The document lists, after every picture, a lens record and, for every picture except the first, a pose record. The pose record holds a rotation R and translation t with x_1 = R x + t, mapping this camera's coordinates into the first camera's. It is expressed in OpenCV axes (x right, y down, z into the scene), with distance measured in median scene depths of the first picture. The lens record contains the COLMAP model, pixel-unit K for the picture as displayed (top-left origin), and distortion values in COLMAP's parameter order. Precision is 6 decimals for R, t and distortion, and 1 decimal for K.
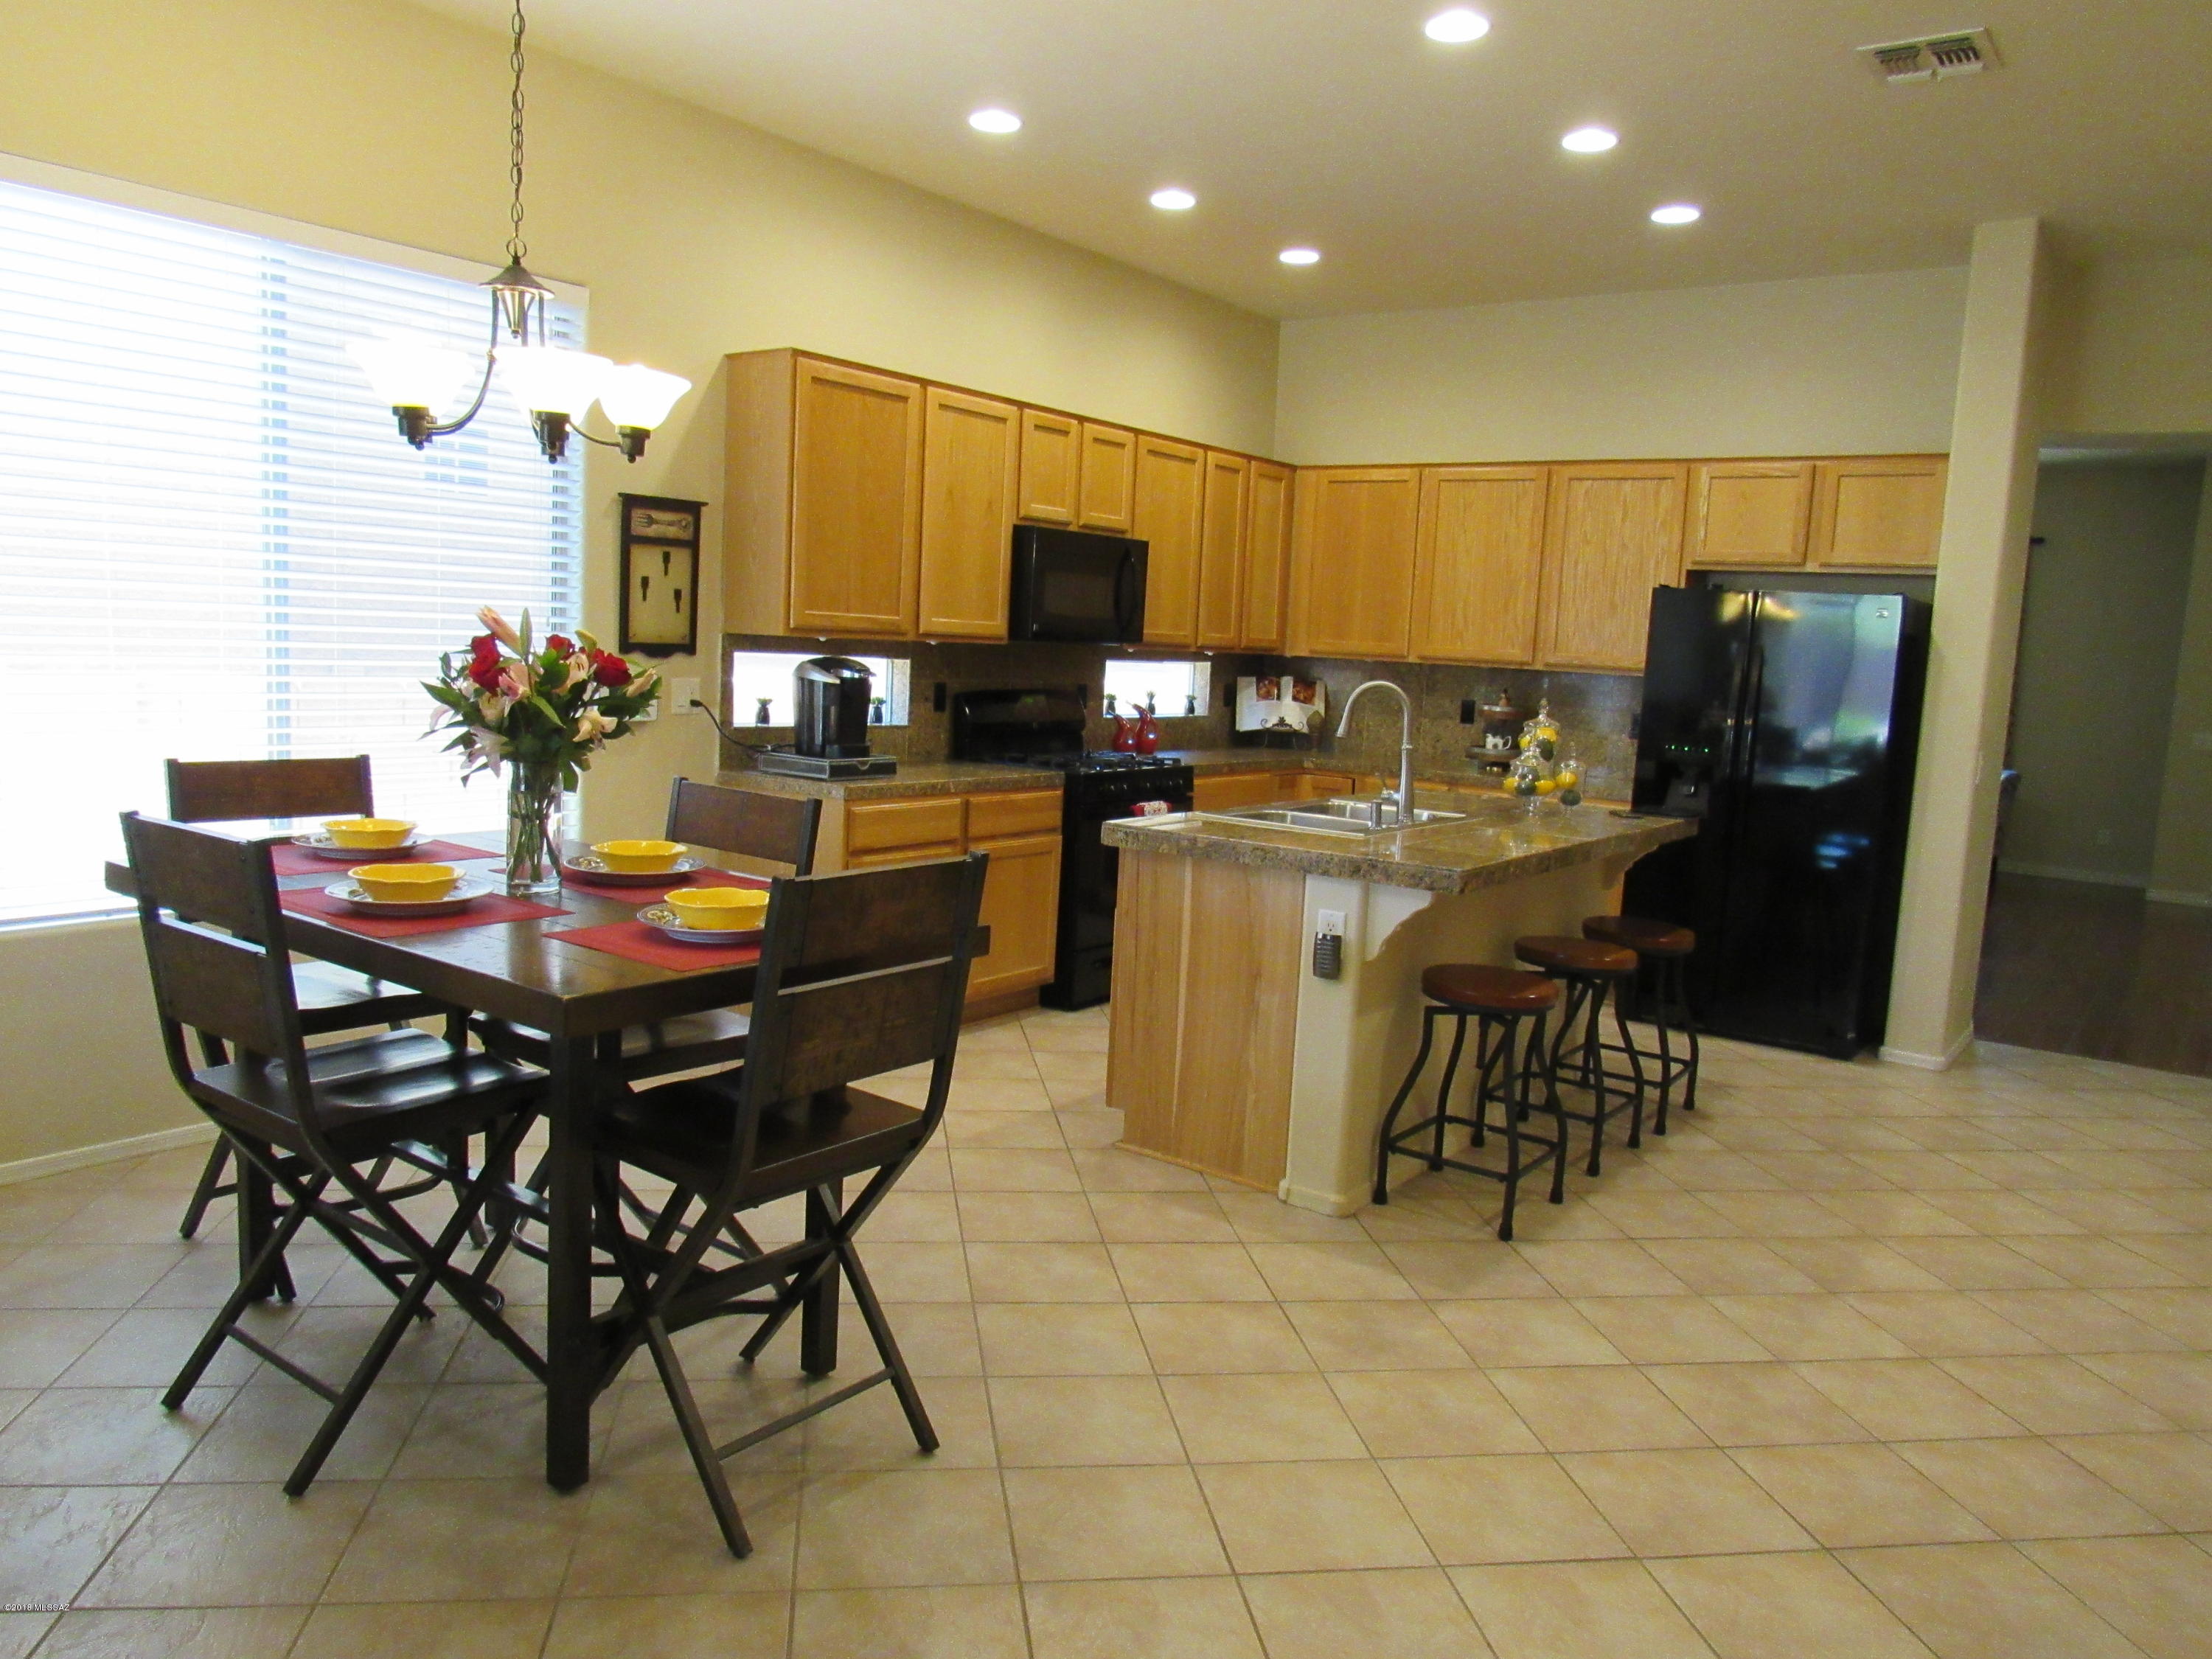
lens RADIAL K [[1565.4, 0, 1099.5], [0, 1565.4, 818.9], [0, 0, 1]] dist [-0.032937, 0.002745]
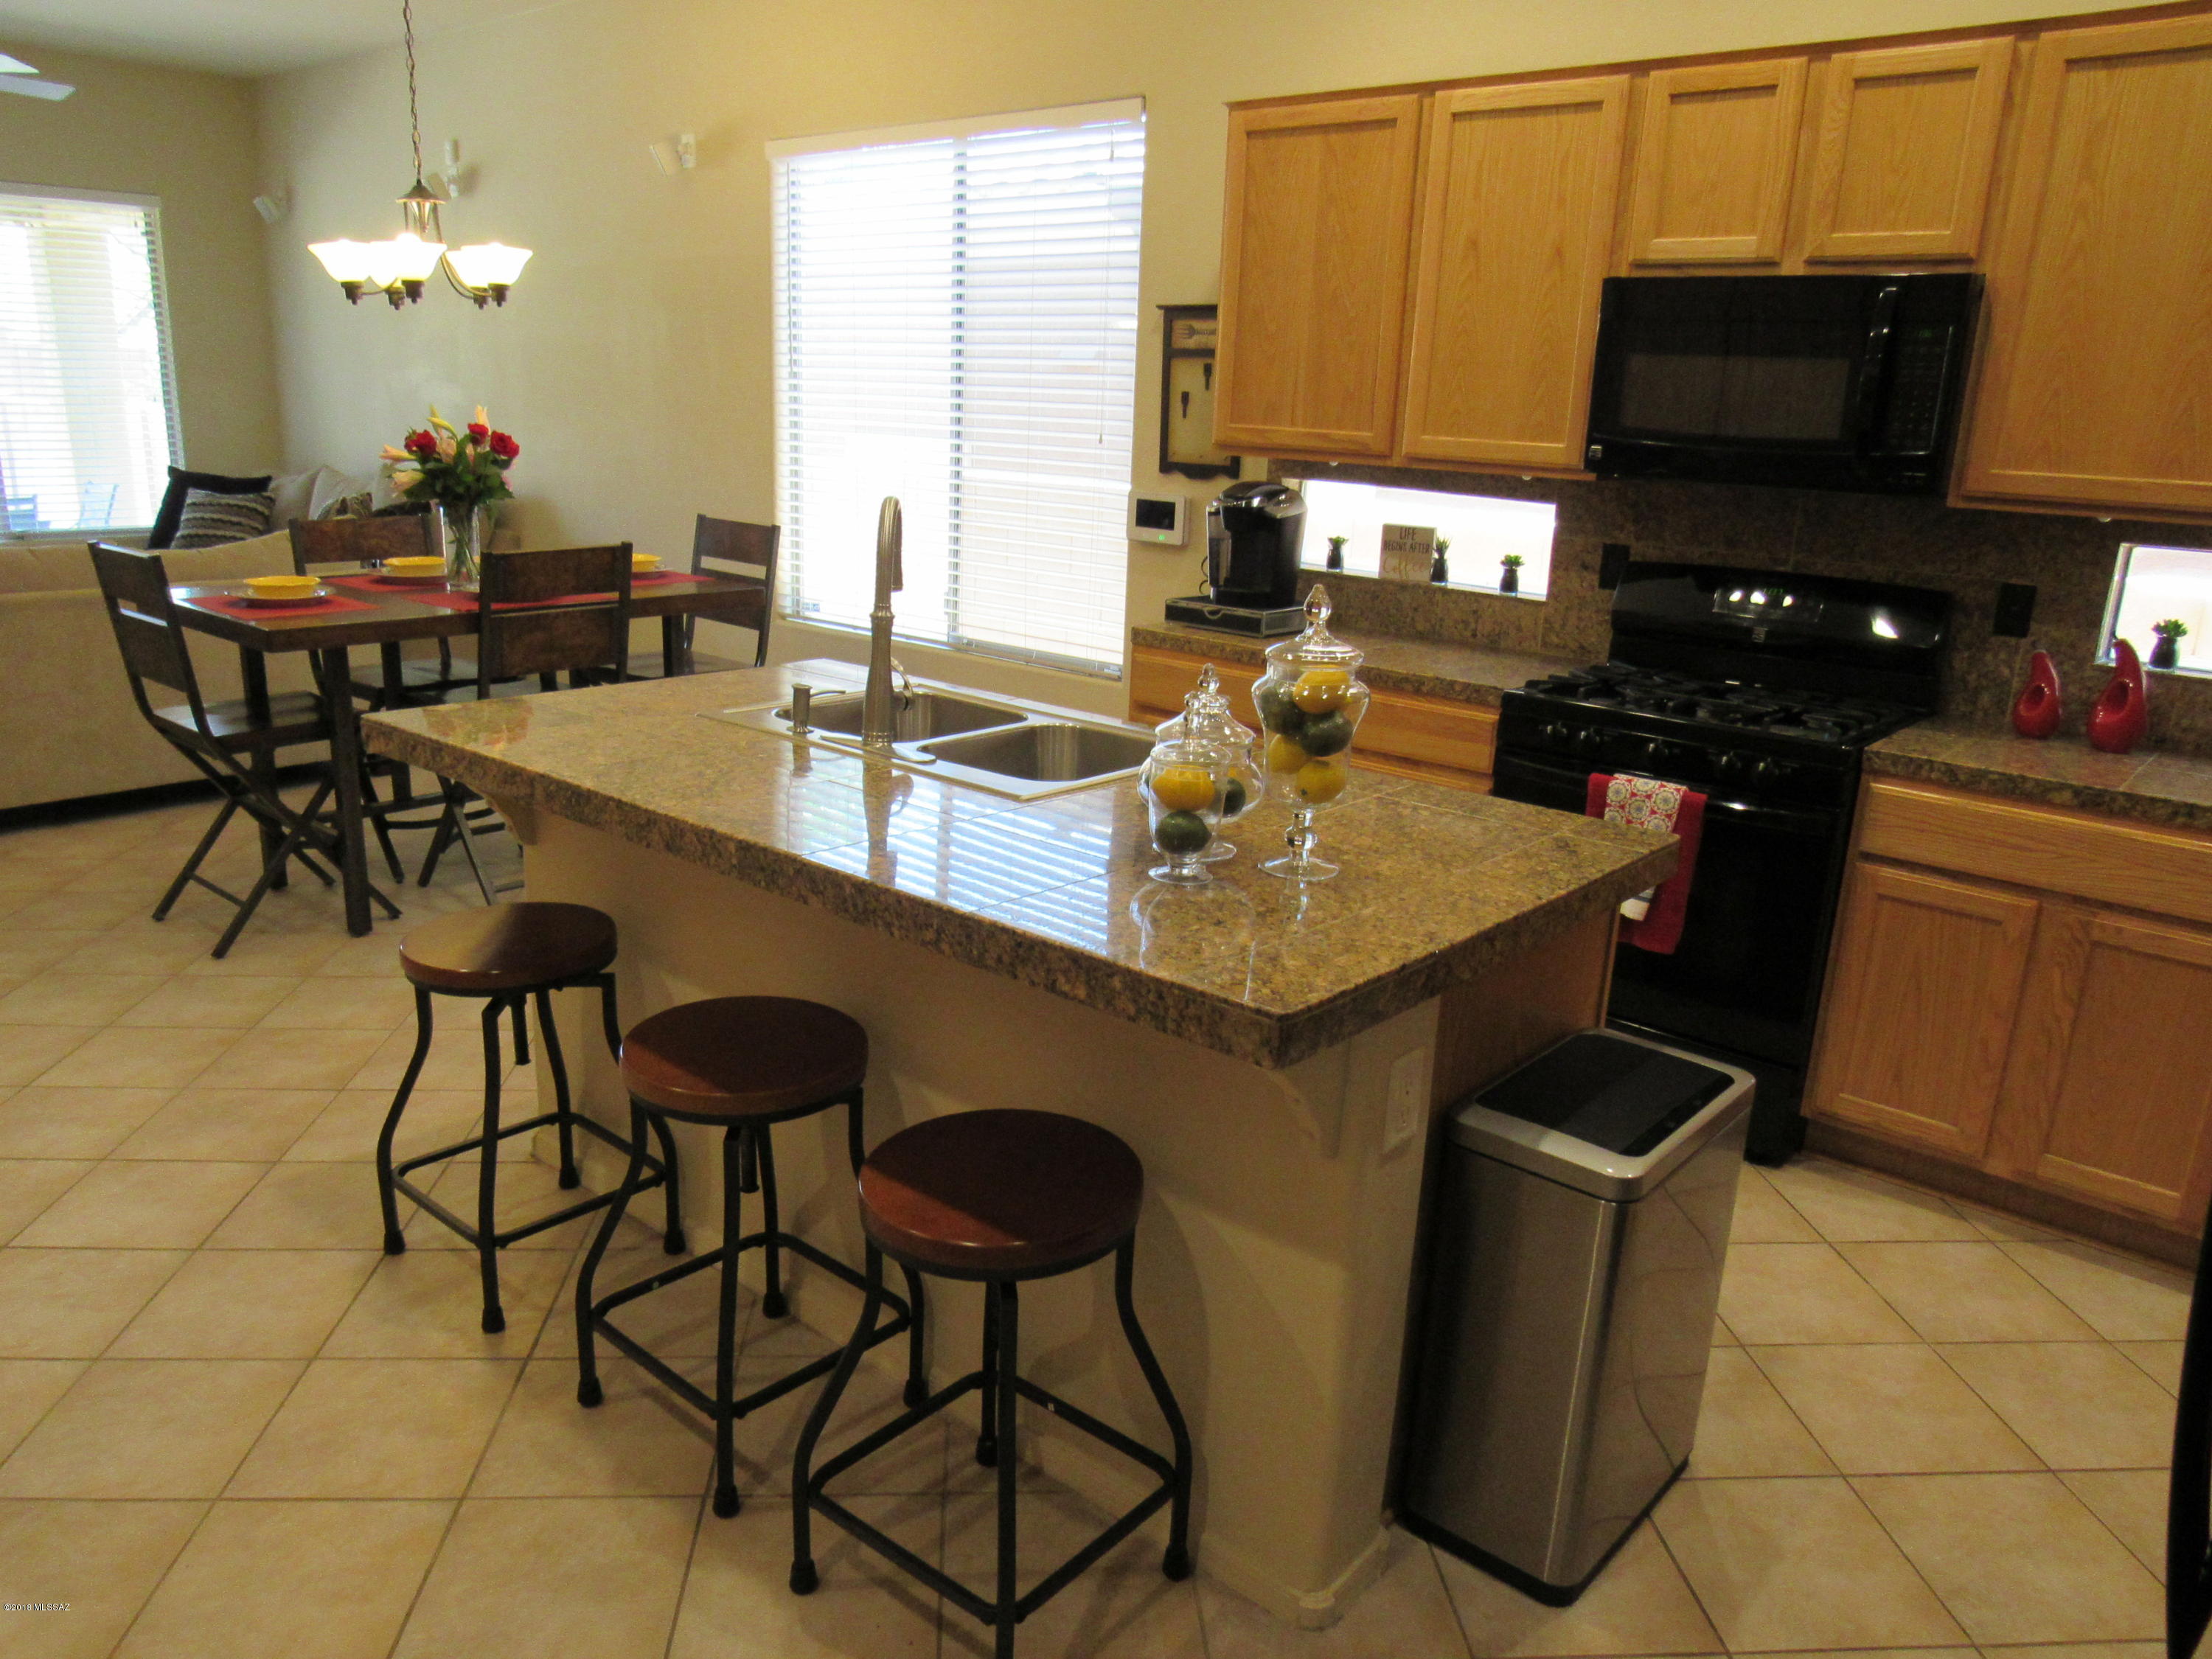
lens RADIAL K [[1580.9, 0, 1106.0], [0, 1580.9, 829.5], [0, 0, 1]] dist [-0.032442, 0.011832]
pose [[-0.073702, 0.209897, -0.974942, 0.591310], [-0.164235, 0.961698, 0.219461, -0.084588], [0.983664, 0.176295, -0.036406, 0.862898]]
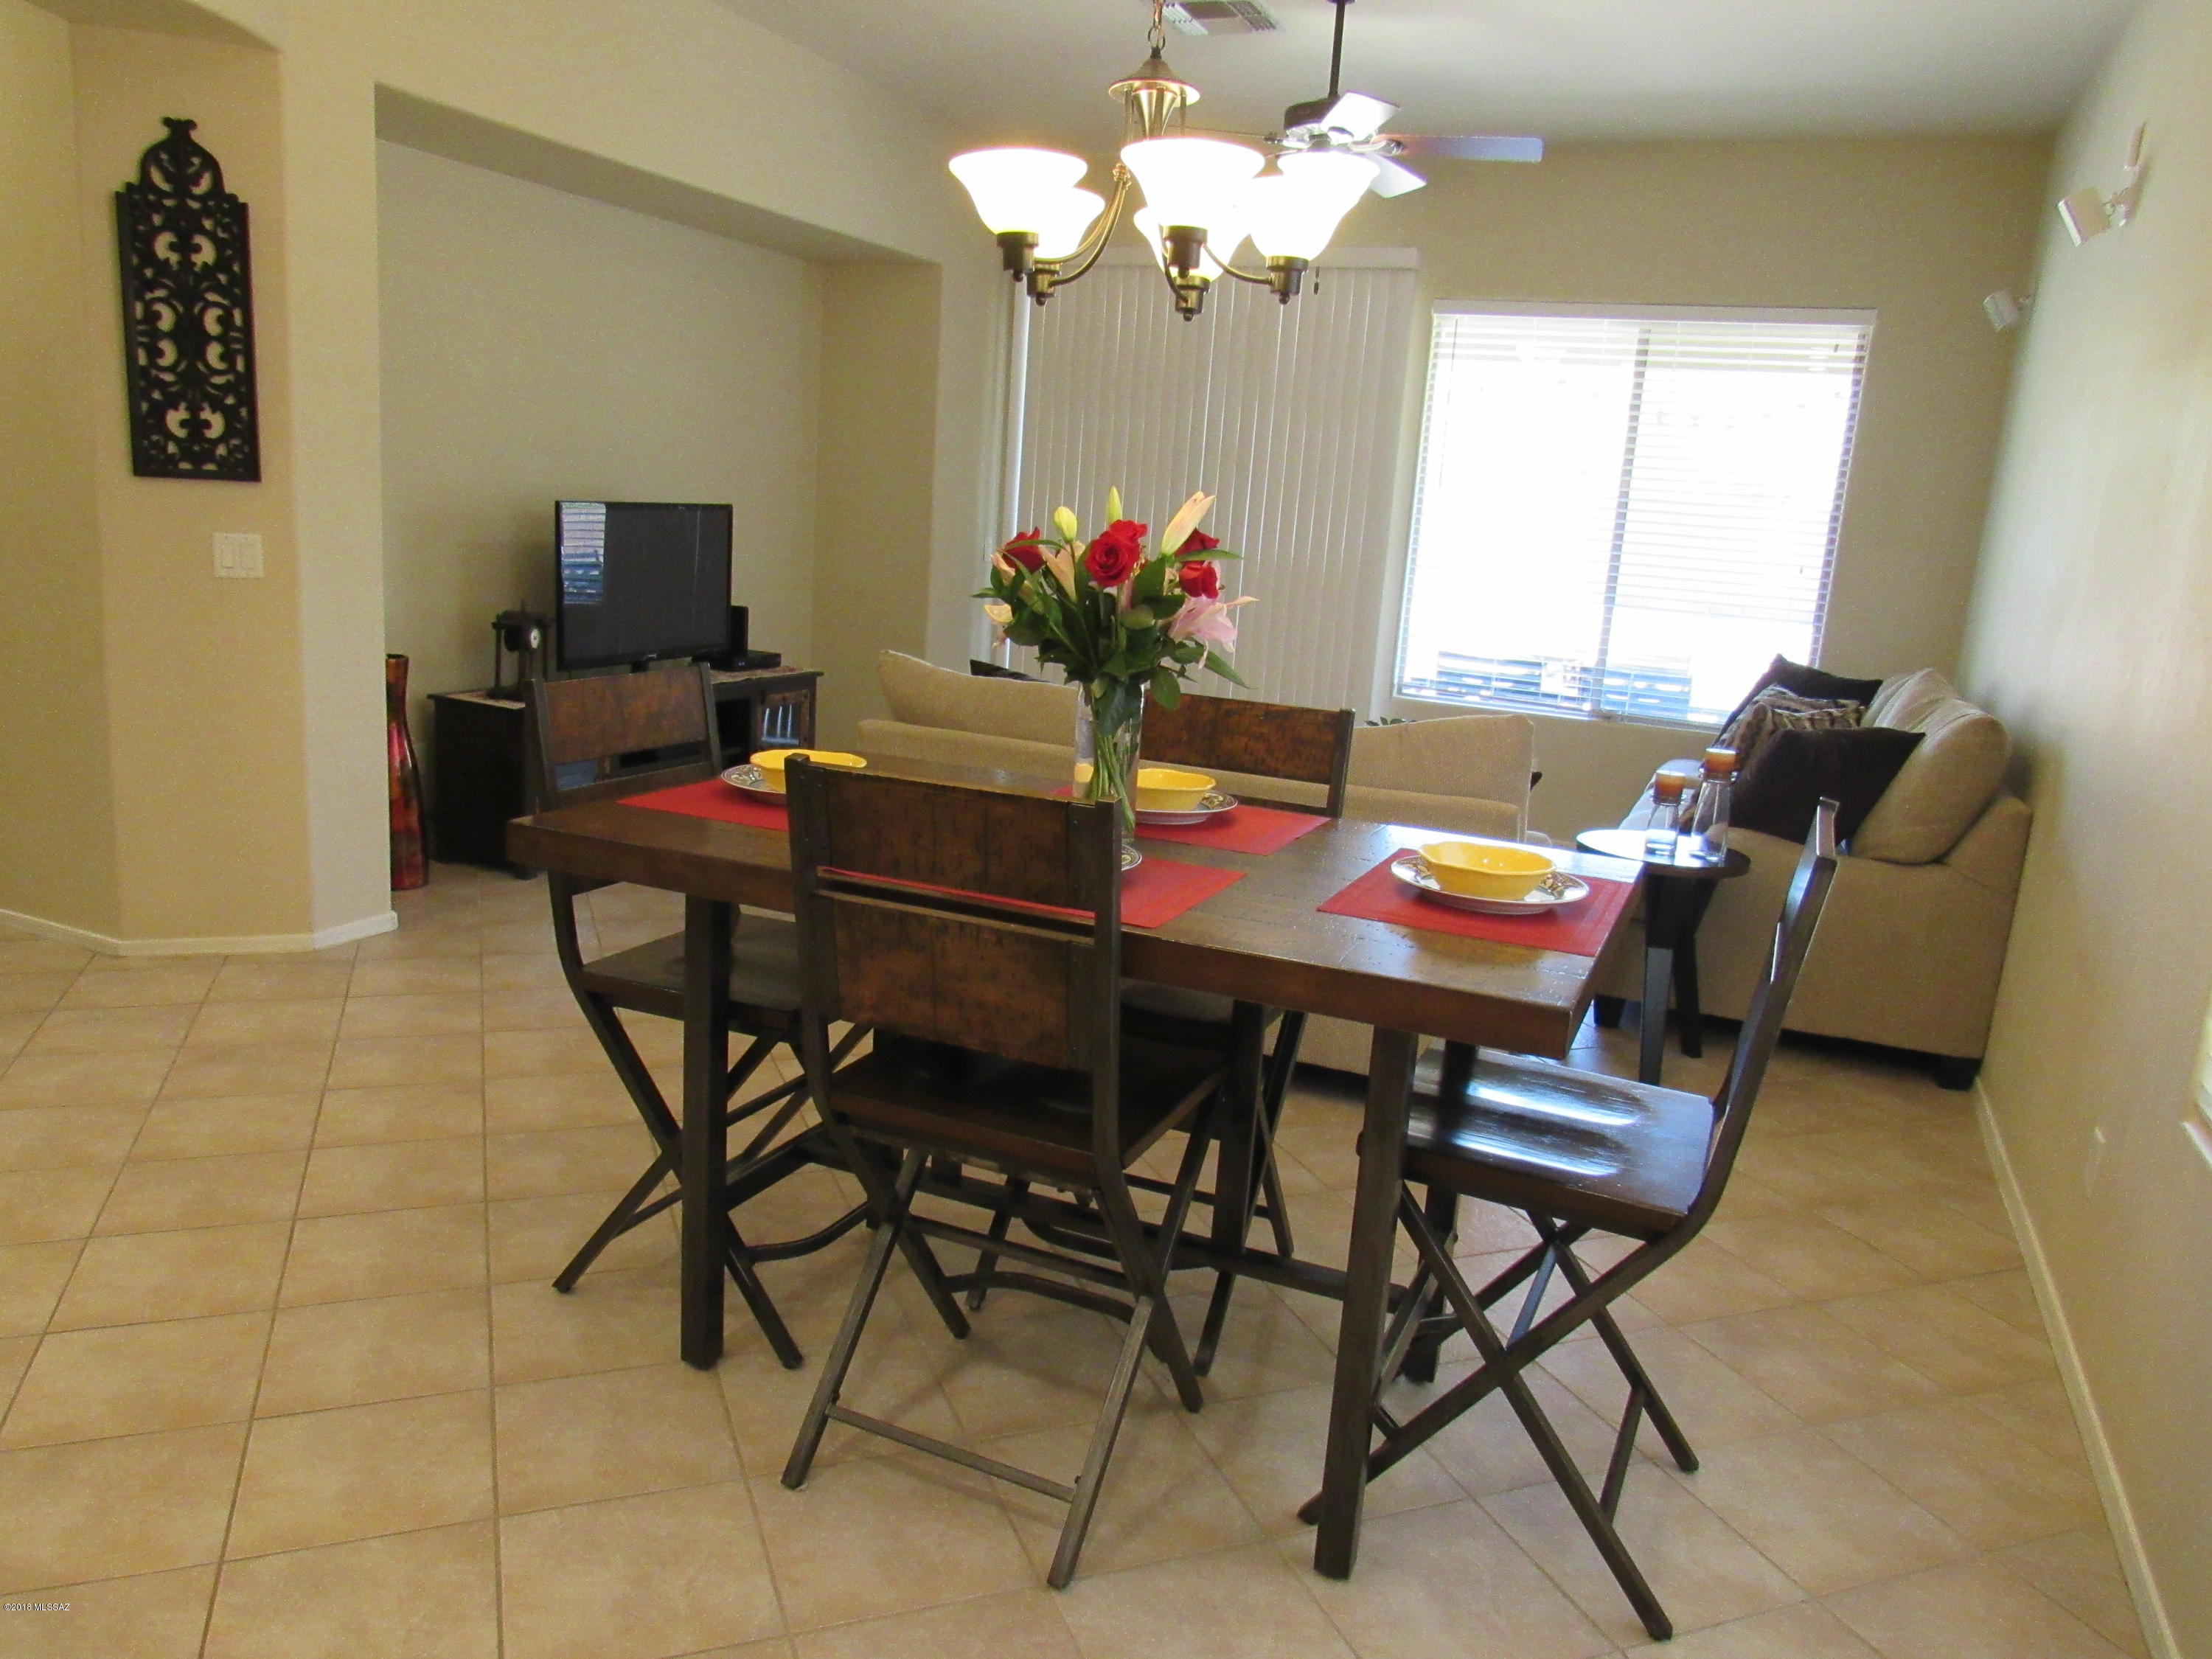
lens RADIAL K [[1583.4, 0, 1109.4], [0, 1583.4, 865.7], [0, 0, 1]] dist [-0.028907, -0.003014]
pose [[-0.966407, -0.066662, -0.248222, -0.082554], [-0.148701, 0.932745, 0.328443, -0.102537], [0.209633, 0.354320, -0.911324, 0.868977]]
